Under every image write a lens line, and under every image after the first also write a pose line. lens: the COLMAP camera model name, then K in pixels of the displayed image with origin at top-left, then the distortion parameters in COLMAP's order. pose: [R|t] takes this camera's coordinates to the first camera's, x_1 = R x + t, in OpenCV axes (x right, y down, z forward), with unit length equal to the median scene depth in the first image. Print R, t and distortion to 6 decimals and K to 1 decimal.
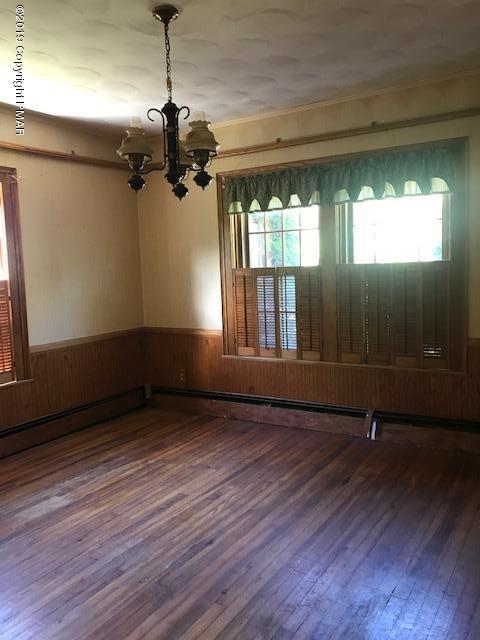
lens RADIAL K [[537.4, 0, 240.0], [0, 537.4, 320.0], [0, 0, 1]] dist [0.008617, 0.004671]
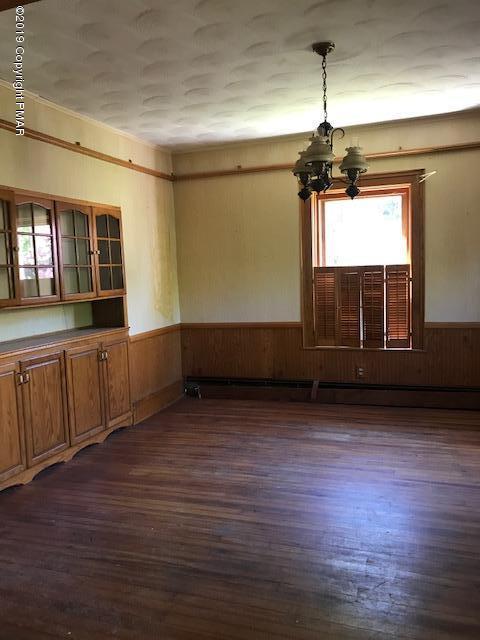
lens RADIAL K [[537.4, 0, 240.0], [0, 537.4, 320.0], [0, 0, 1]] dist [0.008617, 0.004671]
pose [[0.210756, 0.124124, -0.969626, 0.732438], [-0.072548, 0.991157, 0.111111, -0.061726], [0.974843, 0.046927, 0.217898, 0.405484]]
